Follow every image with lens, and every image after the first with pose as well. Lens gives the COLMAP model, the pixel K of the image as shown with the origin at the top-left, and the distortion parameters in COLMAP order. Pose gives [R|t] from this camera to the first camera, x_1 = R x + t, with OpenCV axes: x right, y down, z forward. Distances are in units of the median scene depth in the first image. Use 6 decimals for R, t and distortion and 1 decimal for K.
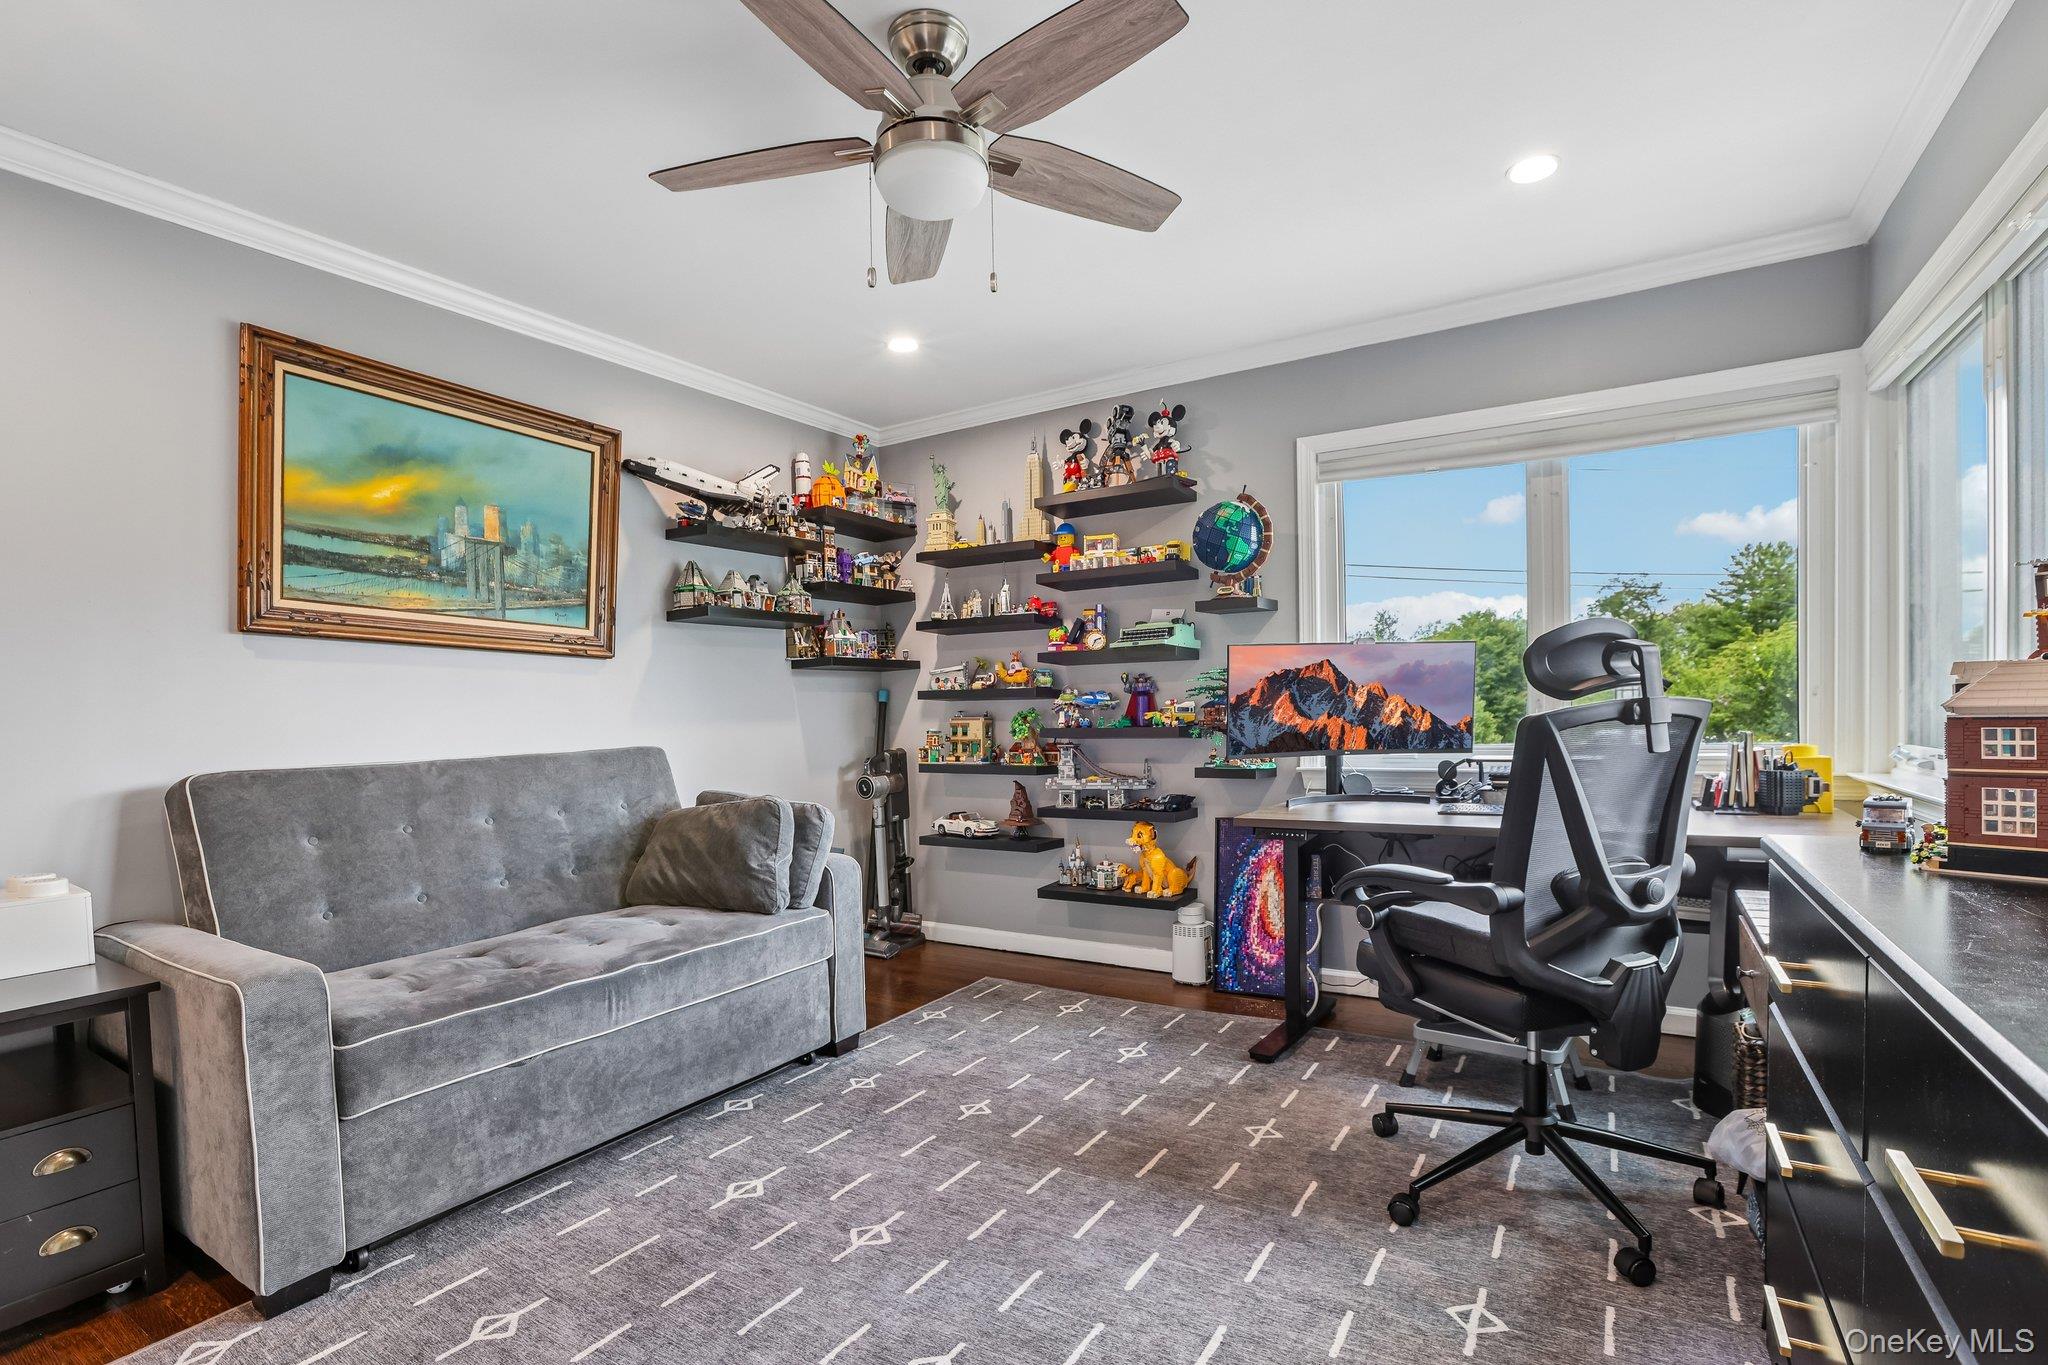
lens RADIAL K [[937.8, 0, 1023.2], [0, 937.8, 755.9], [0, 0, 1]] dist [-0.042115, 0.000139]
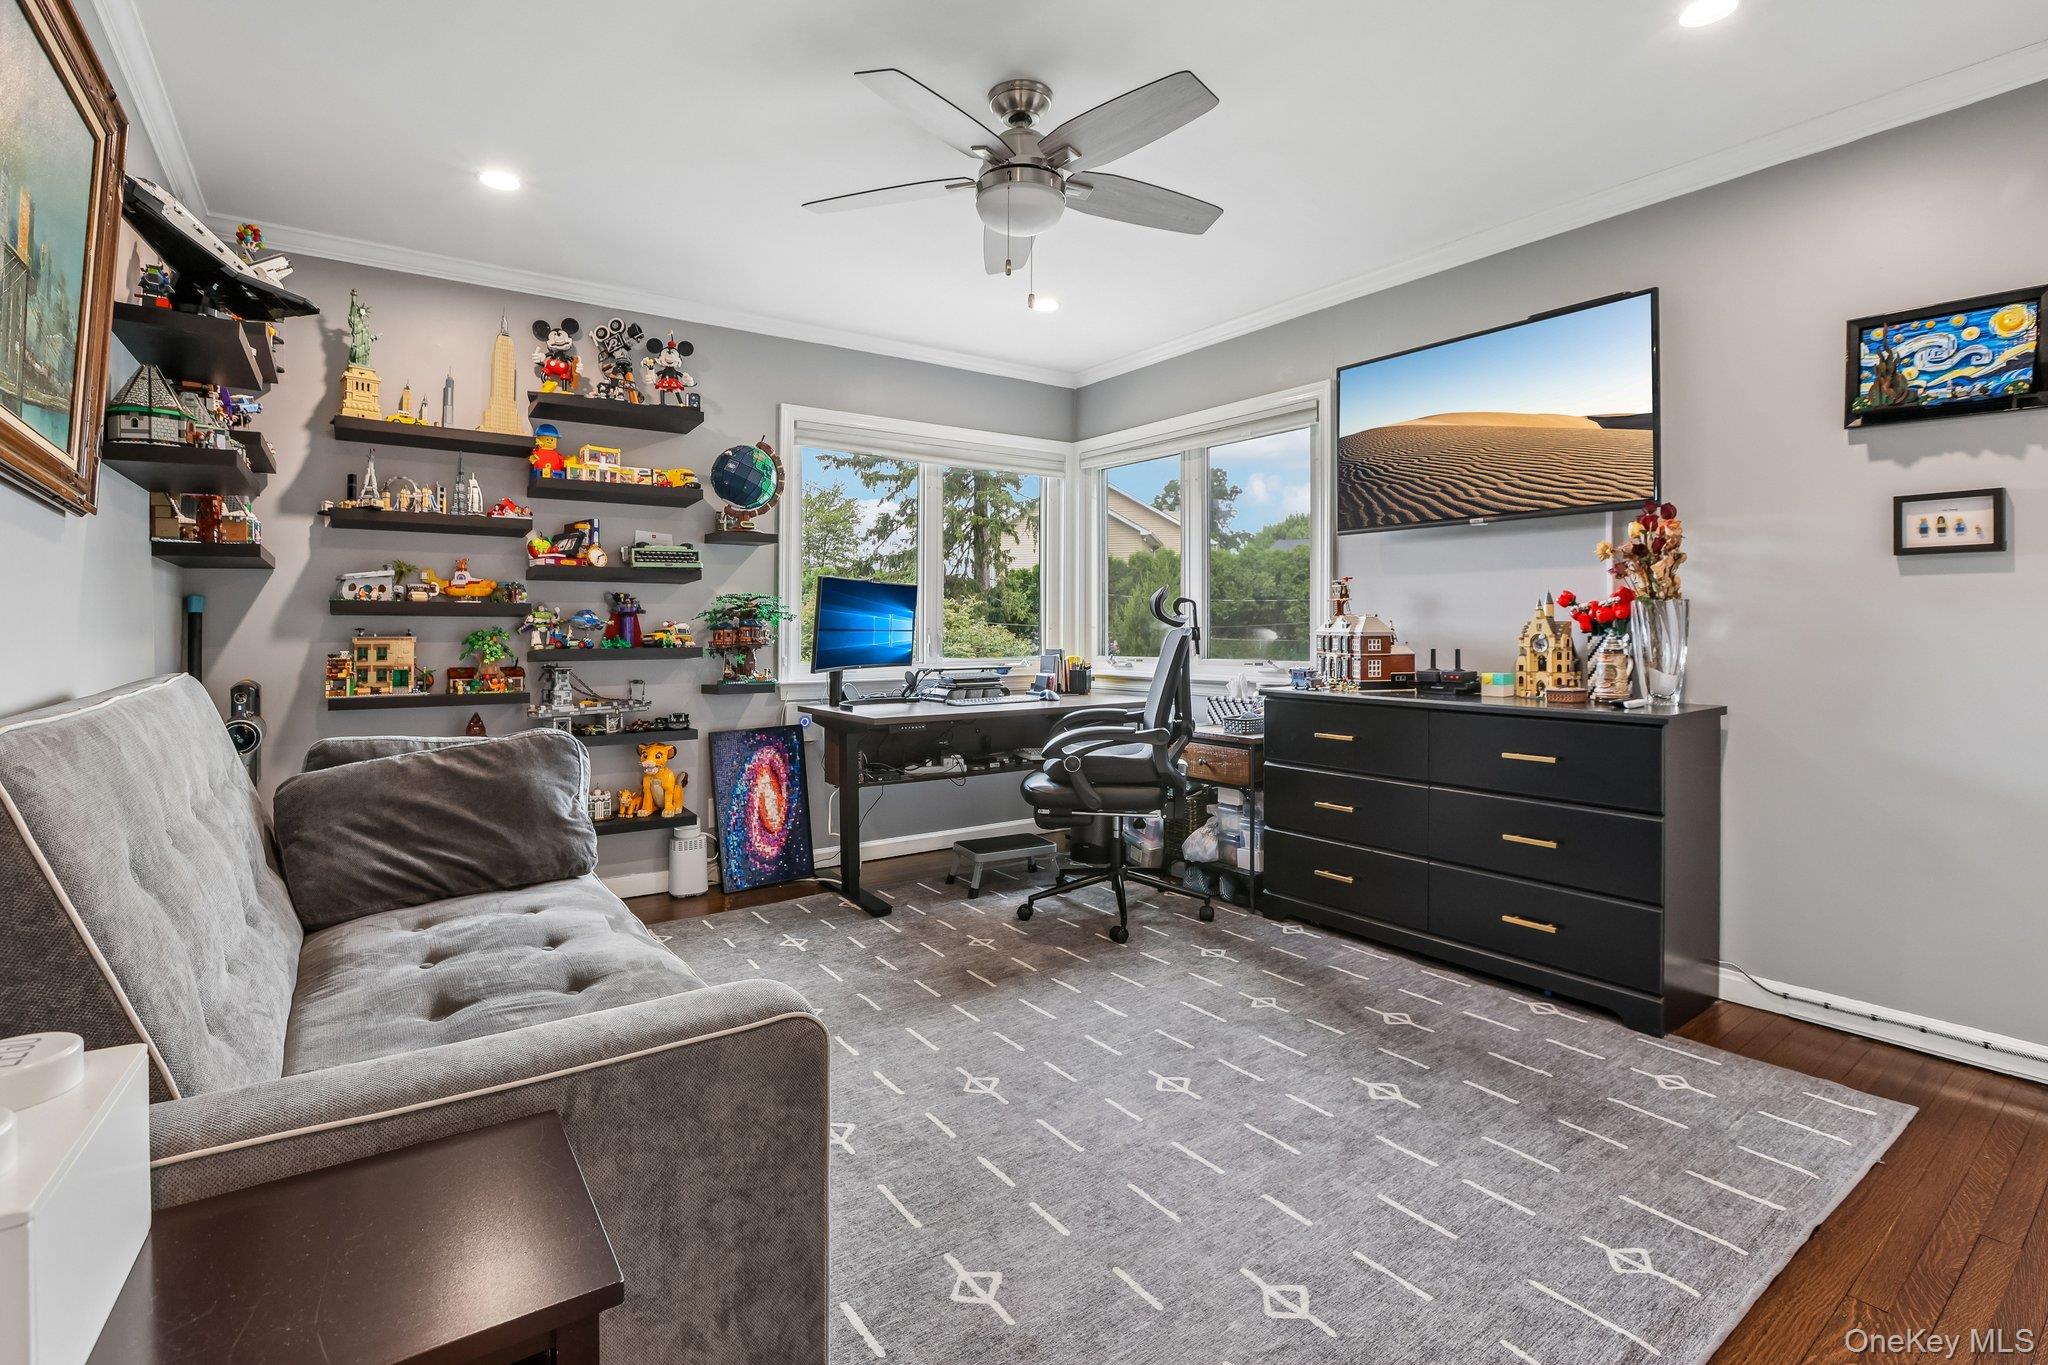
lens RADIAL K [[920.8, 0, 1022.4], [0, 920.8, 654.4], [0, 0, 1]] dist [-0.076403, 0.000063]
pose [[0.400656, -0.002317, 0.916225, -0.603093], [0.036195, 0.999256, -0.013301, 0.003162], [-0.915513, 0.038492, 0.400442, 0.253124]]
